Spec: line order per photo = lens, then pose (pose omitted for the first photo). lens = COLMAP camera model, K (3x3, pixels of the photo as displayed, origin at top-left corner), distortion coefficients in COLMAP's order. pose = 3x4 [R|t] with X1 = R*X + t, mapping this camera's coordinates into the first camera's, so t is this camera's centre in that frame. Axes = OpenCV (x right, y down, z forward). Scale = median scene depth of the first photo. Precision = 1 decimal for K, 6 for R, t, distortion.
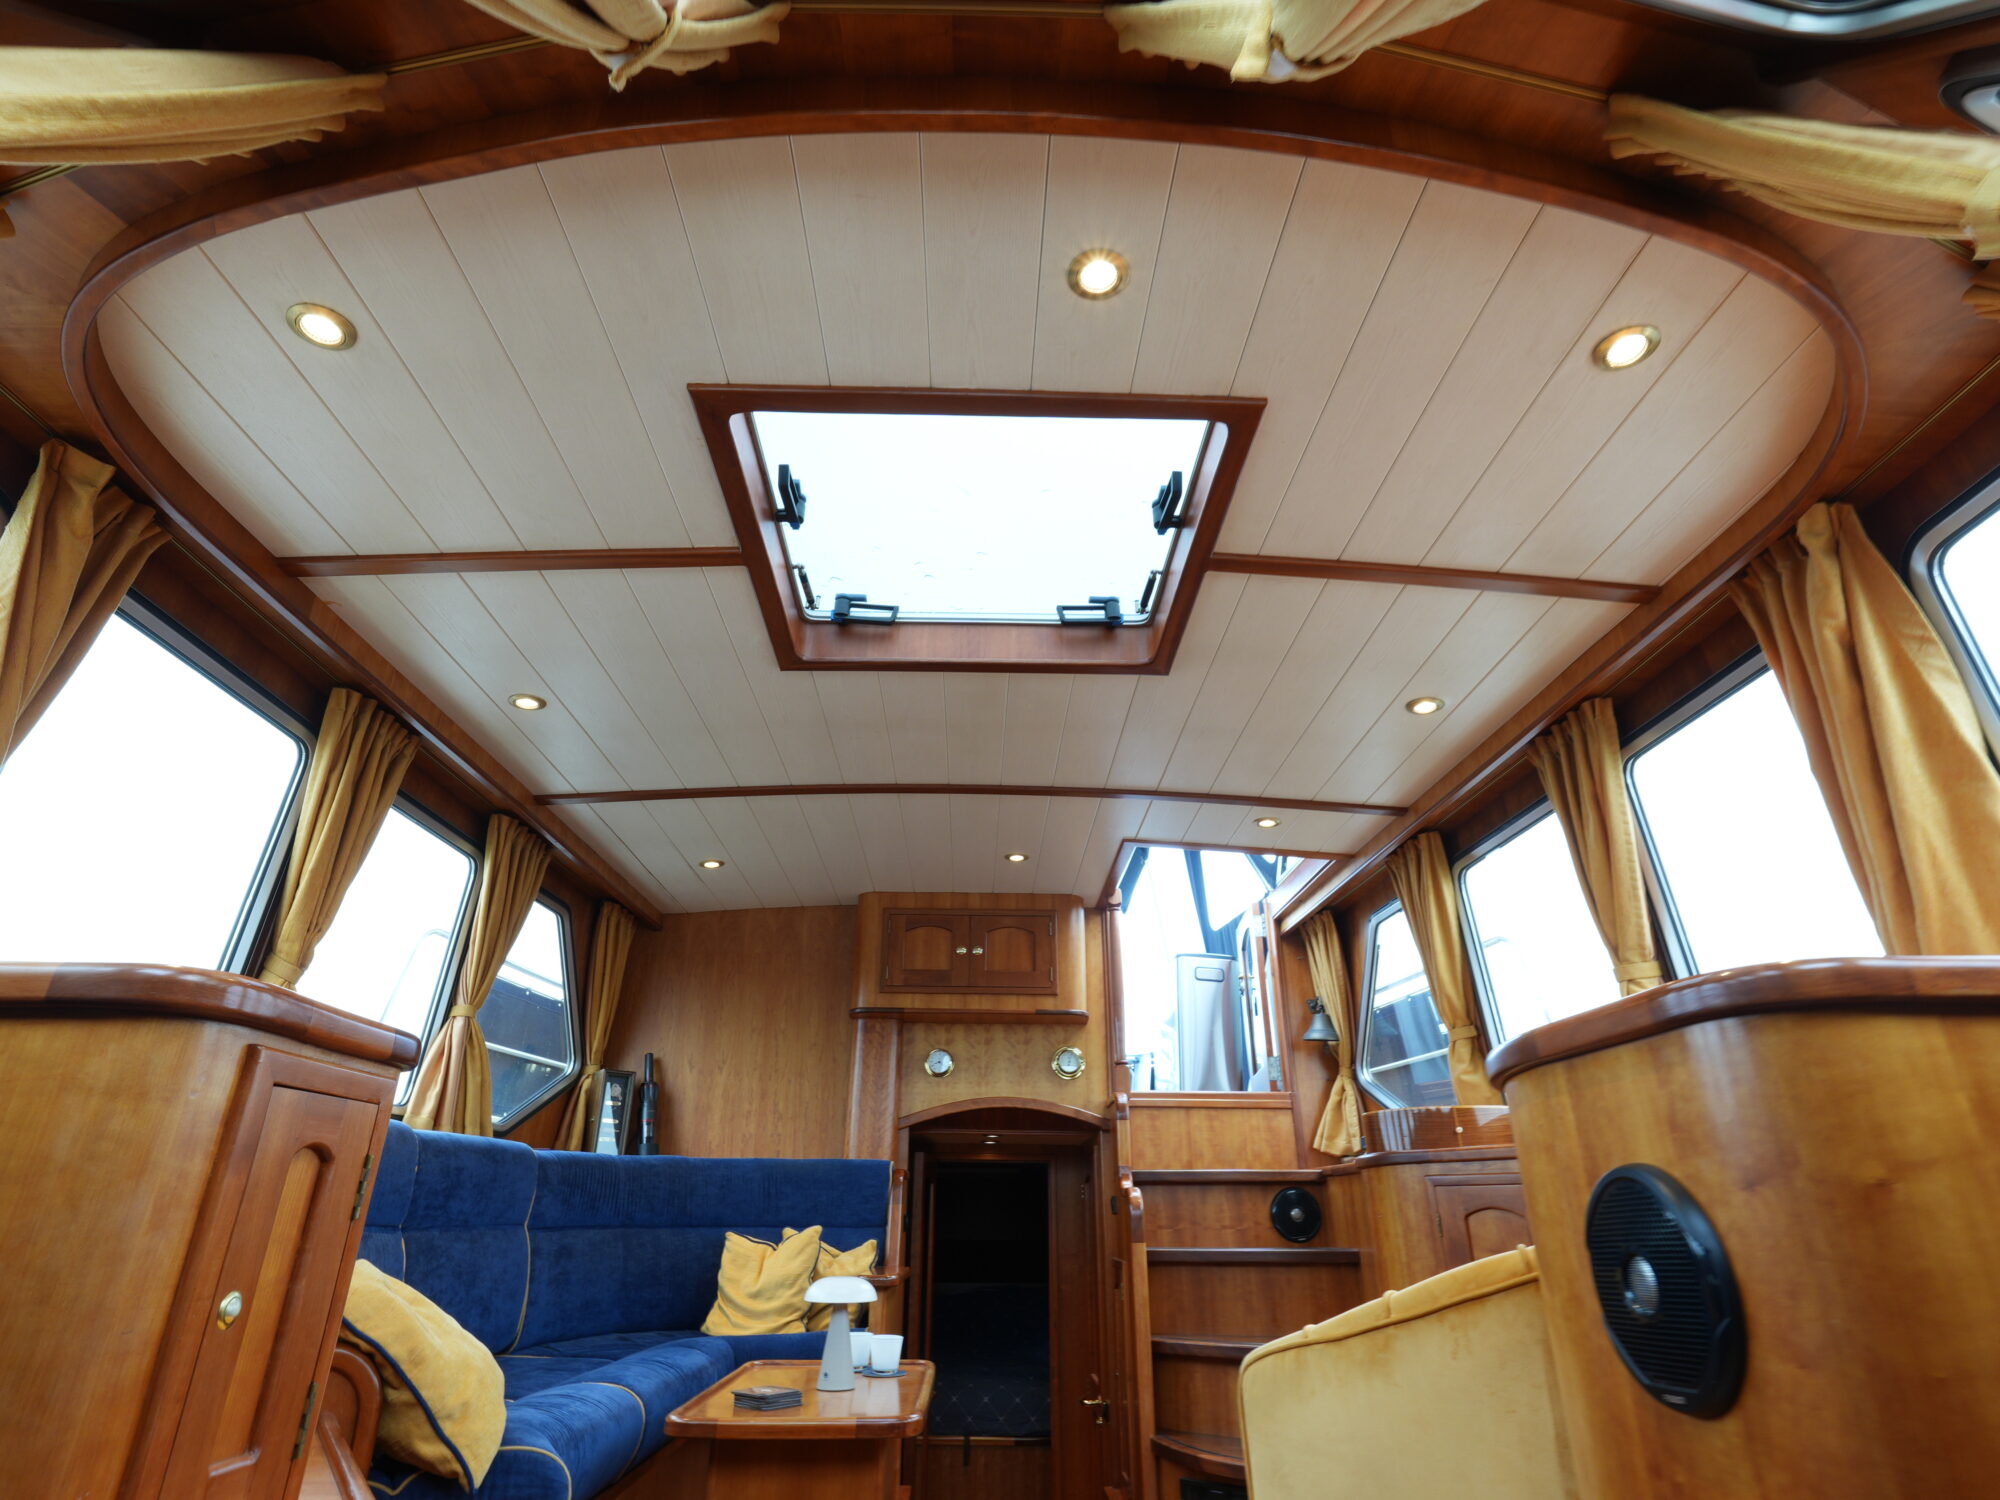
lens RADIAL K [[1053.1, 0, 989.8], [0, 1053.1, 742.4], [0, 0, 1]] dist [0.002039, -0.003012]
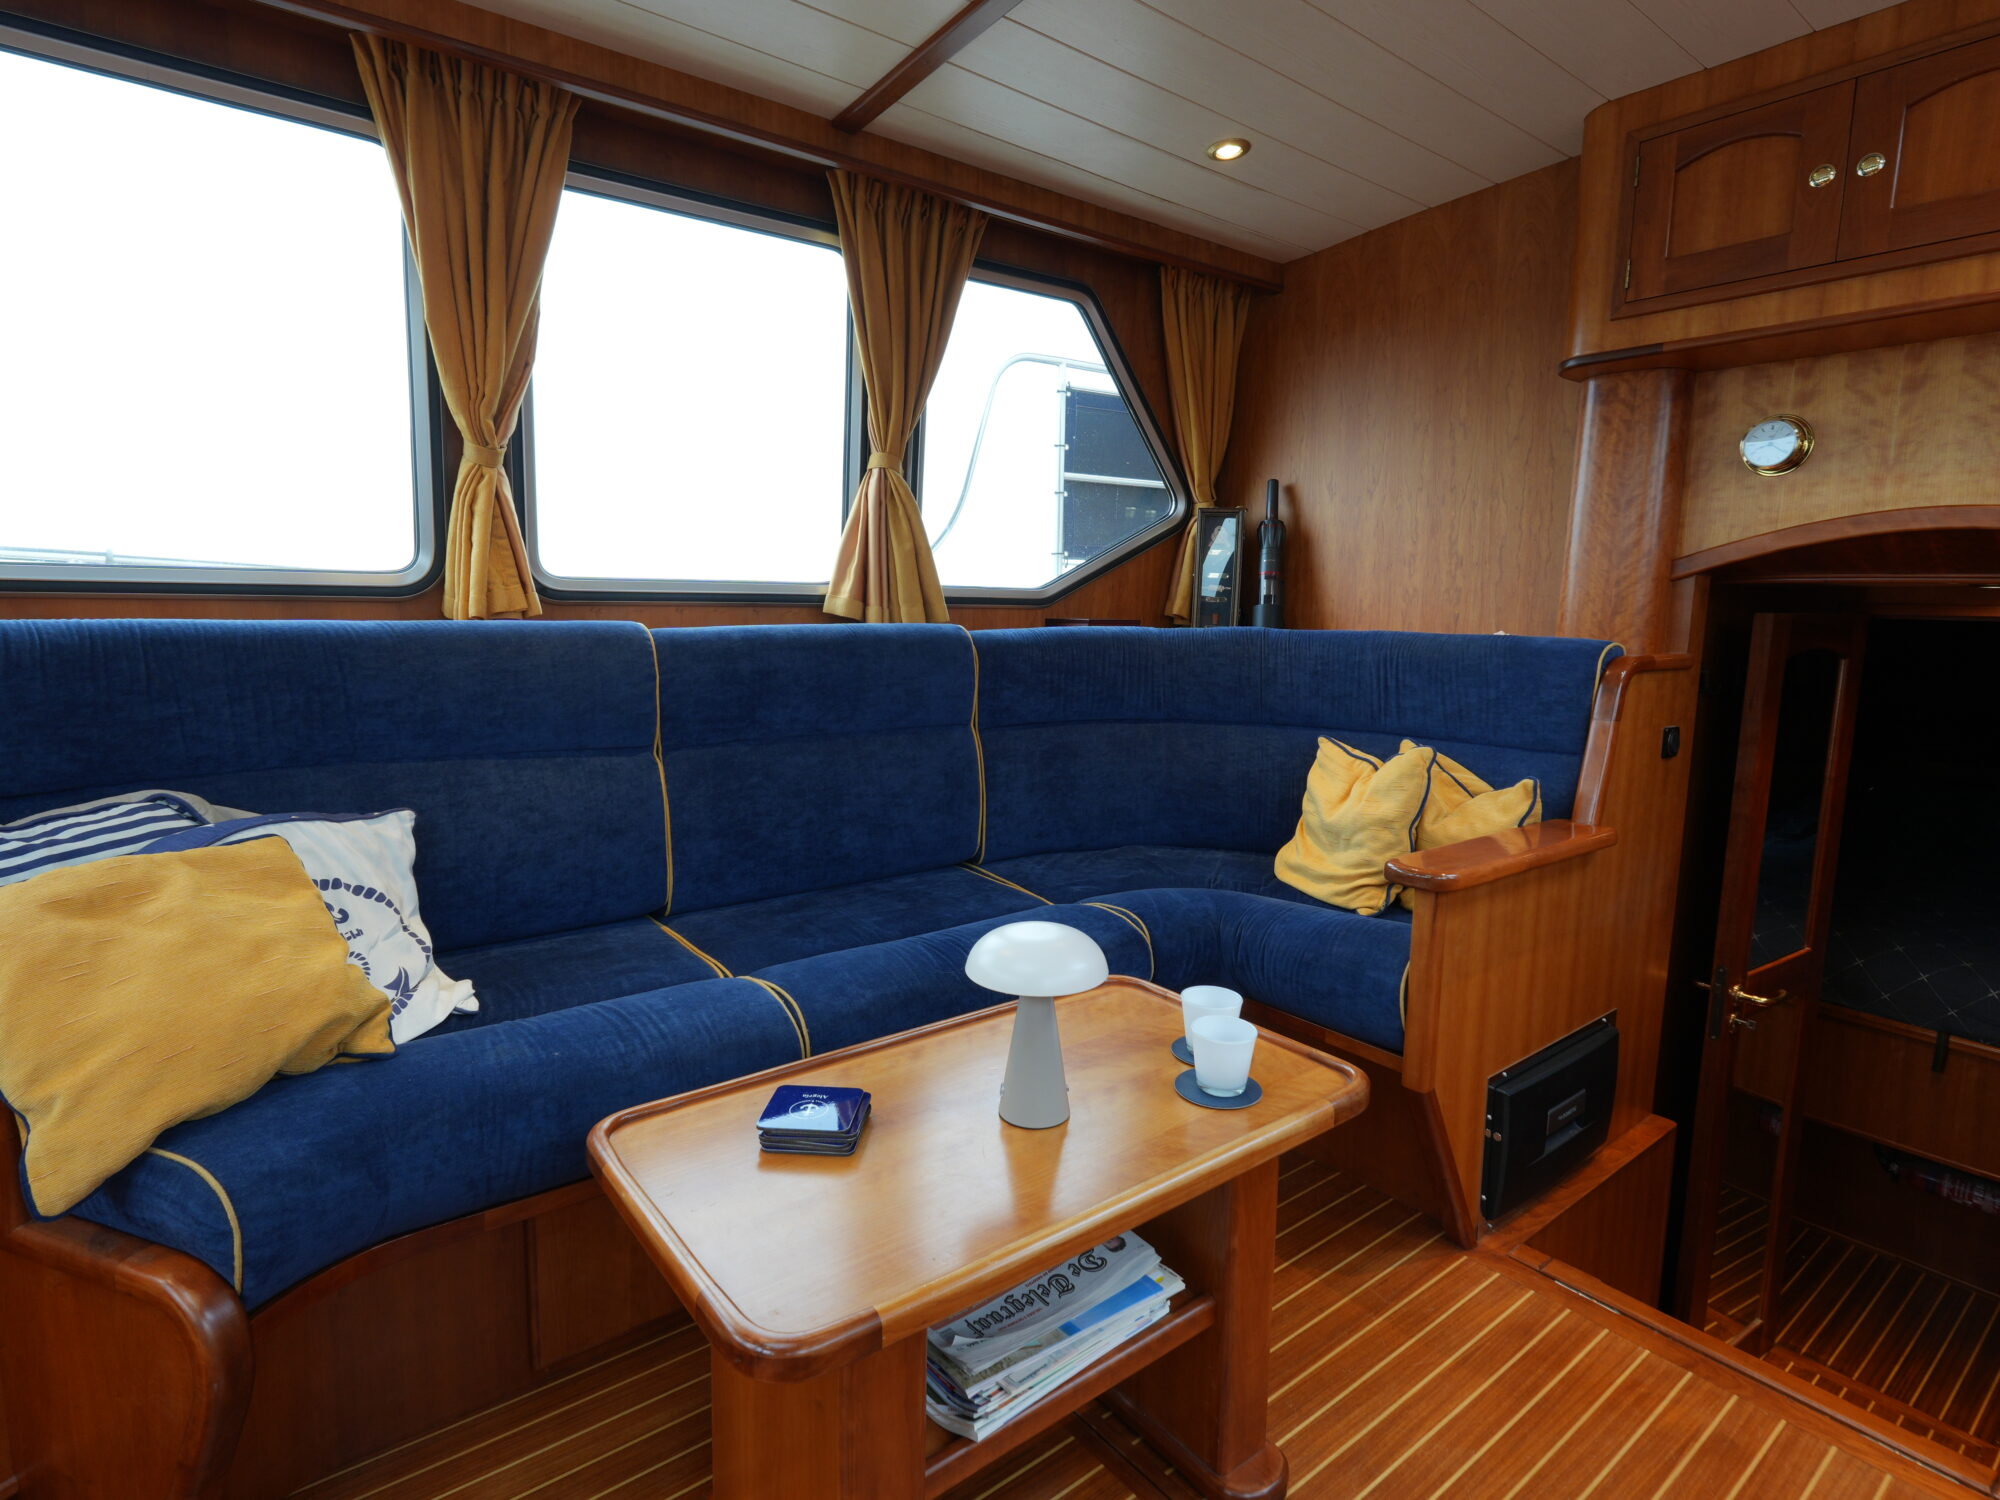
lens RADIAL K [[1053.1, 0, 989.8], [0, 1053.1, 742.4], [0, 0, 1]] dist [0.002039, -0.003012]
pose [[0.598910, 0.110970, -0.793090, 0.133576], [0.317251, 0.876446, 0.362209, 0.139265], [0.735295, -0.468539, 0.489707, 0.450466]]
